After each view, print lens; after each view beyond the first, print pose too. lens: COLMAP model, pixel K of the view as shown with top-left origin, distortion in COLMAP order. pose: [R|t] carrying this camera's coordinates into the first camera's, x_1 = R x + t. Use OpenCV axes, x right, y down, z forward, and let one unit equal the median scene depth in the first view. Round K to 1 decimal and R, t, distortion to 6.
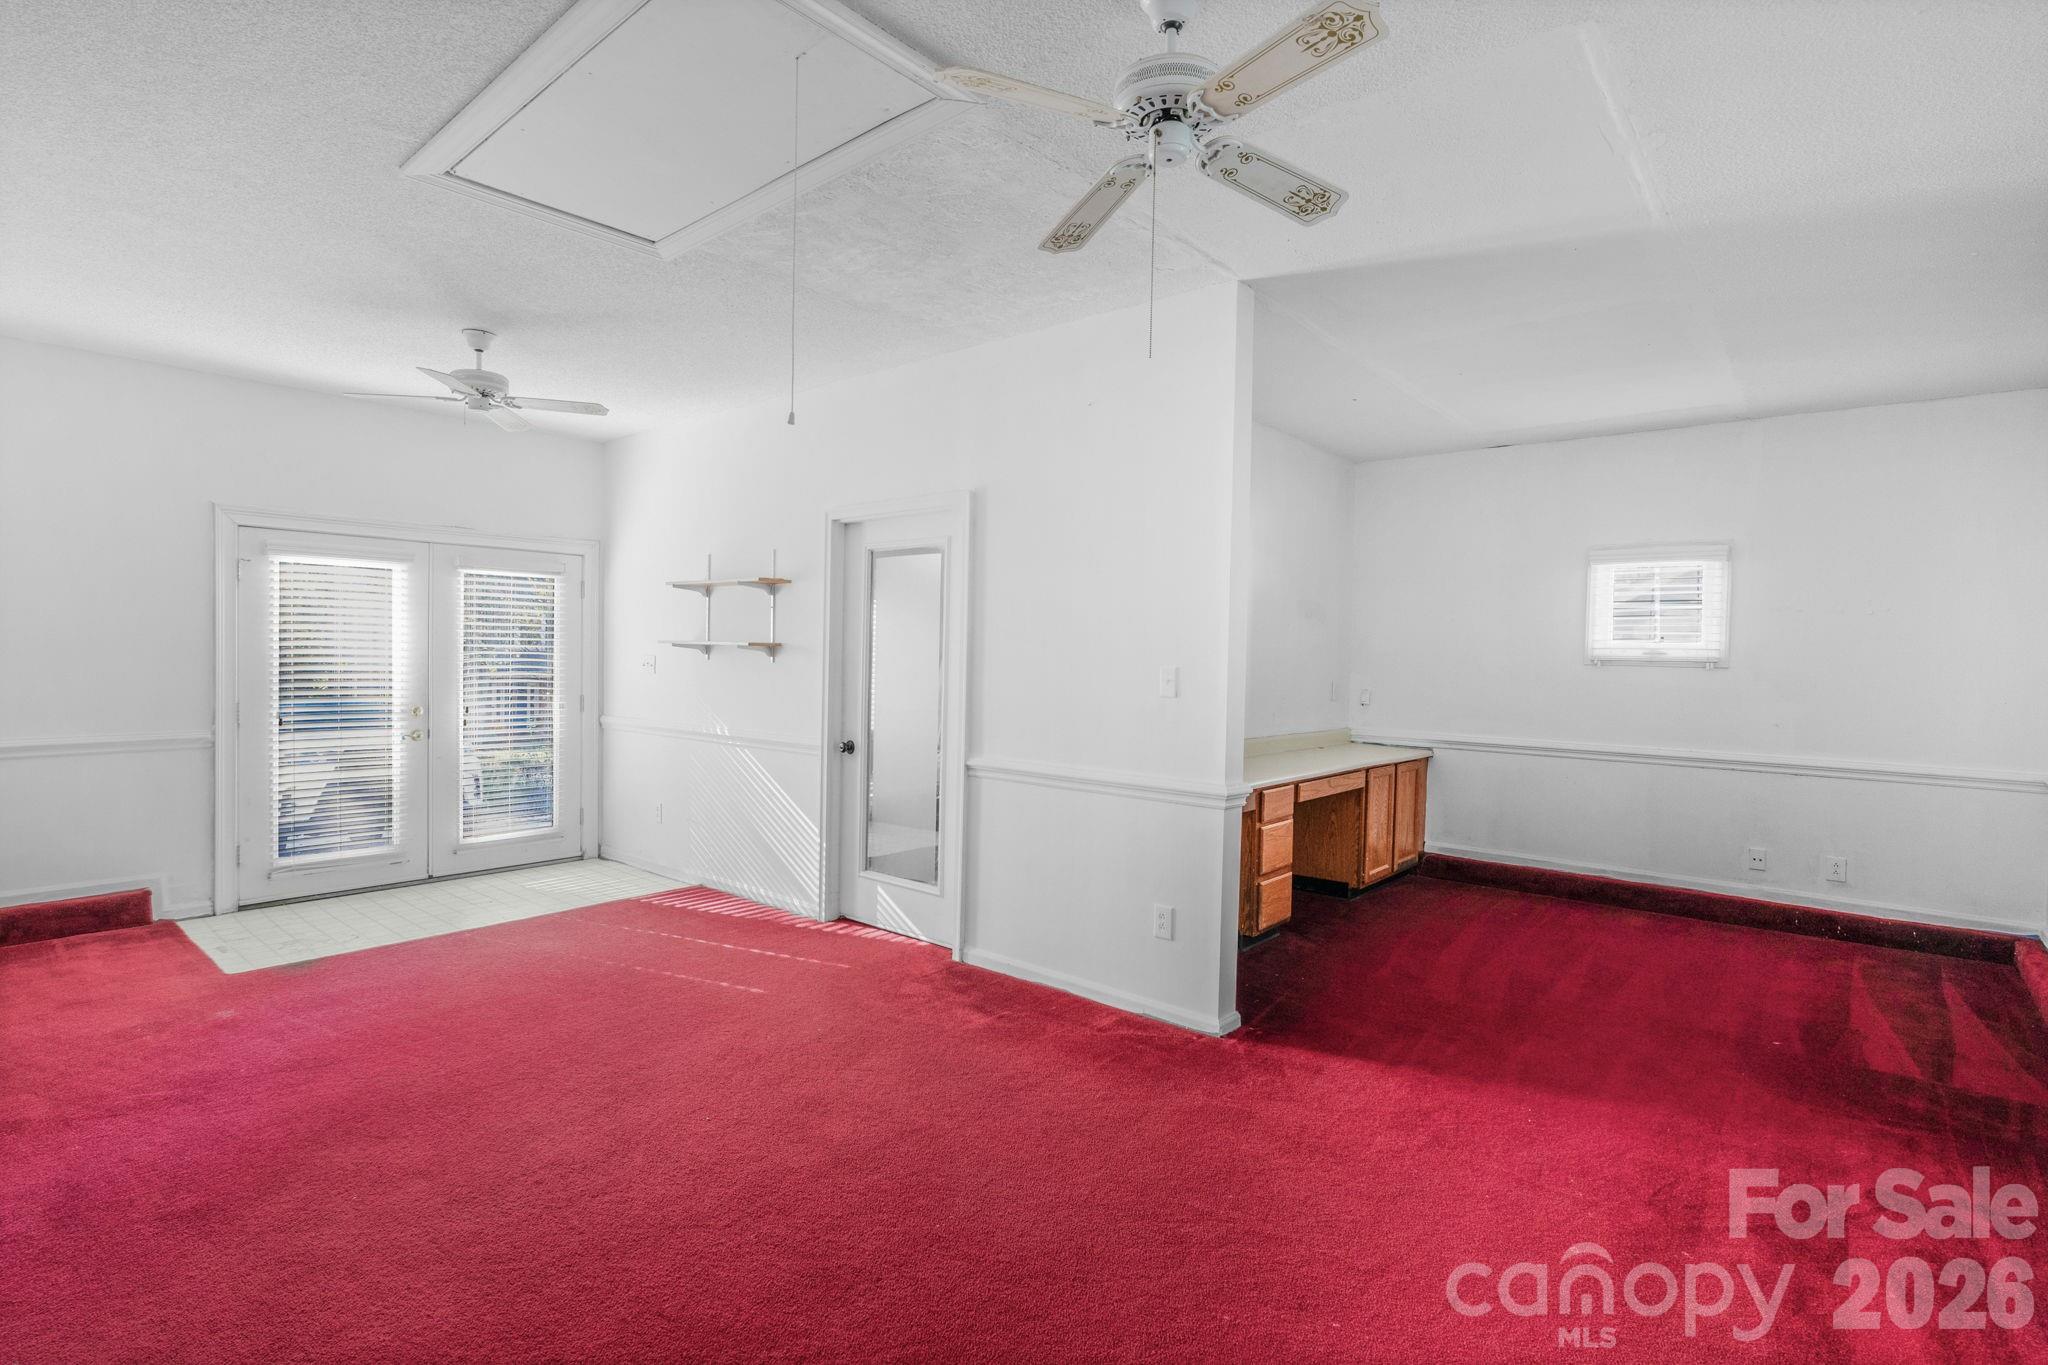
lens RADIAL K [[981.2, 0, 1042.9], [0, 981.2, 680.4], [0, 0, 1]] dist [-0.005669, 0.000058]
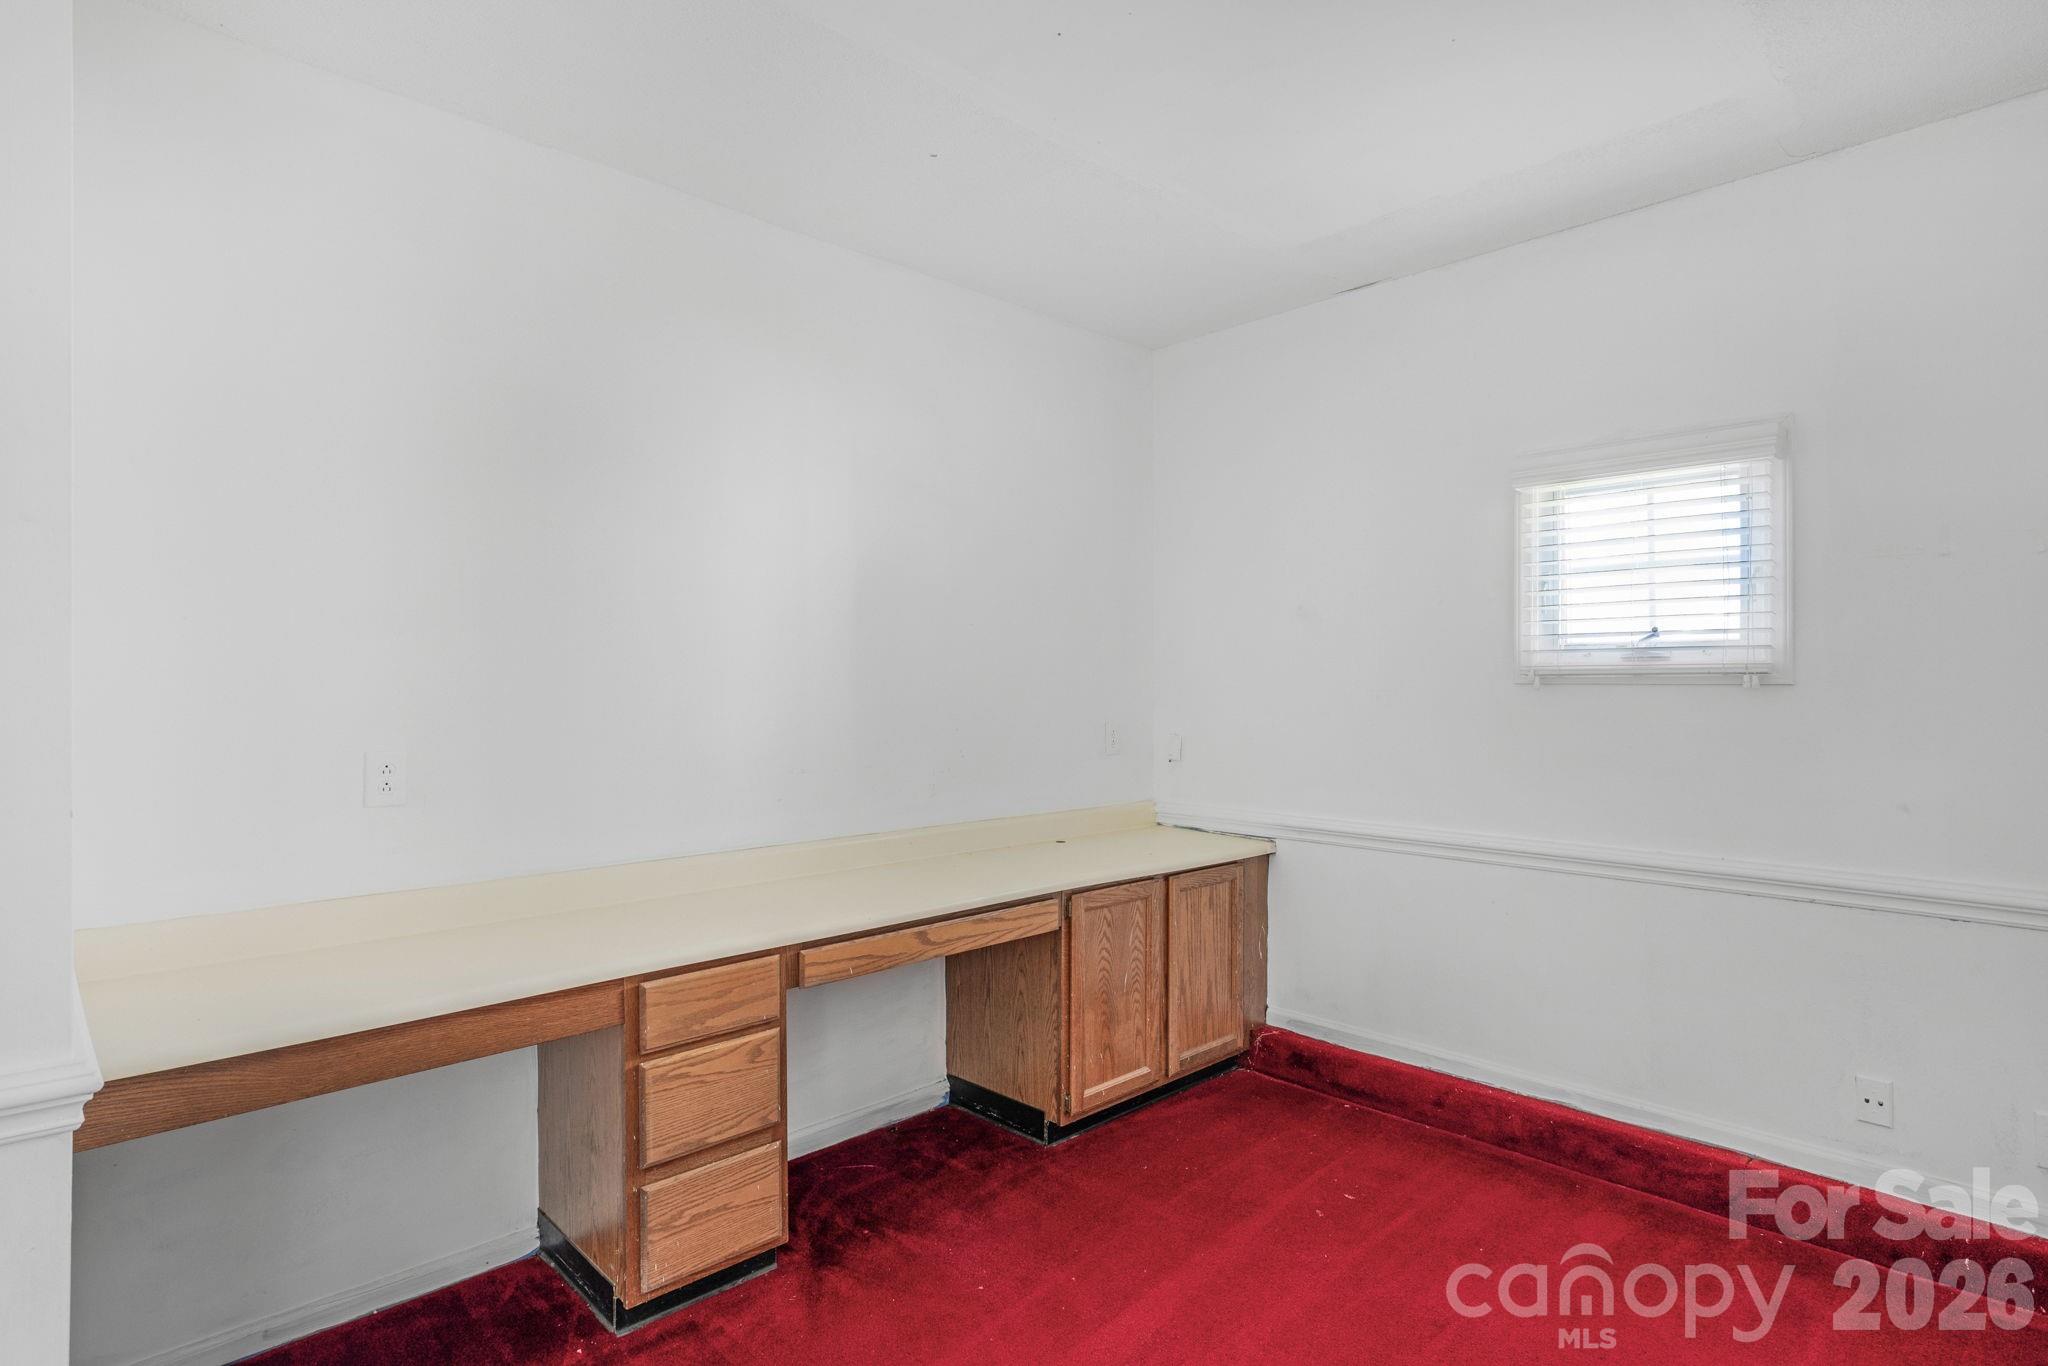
lens RADIAL K [[1075.6, 0, 1024.0], [0, 1075.6, 683.0], [0, 0, 1]] dist [-0.004334, 0.001306]
pose [[0.994884, -0.022174, -0.098559, 0.355651], [0.019269, 0.999354, -0.030325, -0.004452], [0.099168, 0.028271, 0.994669, 0.416063]]
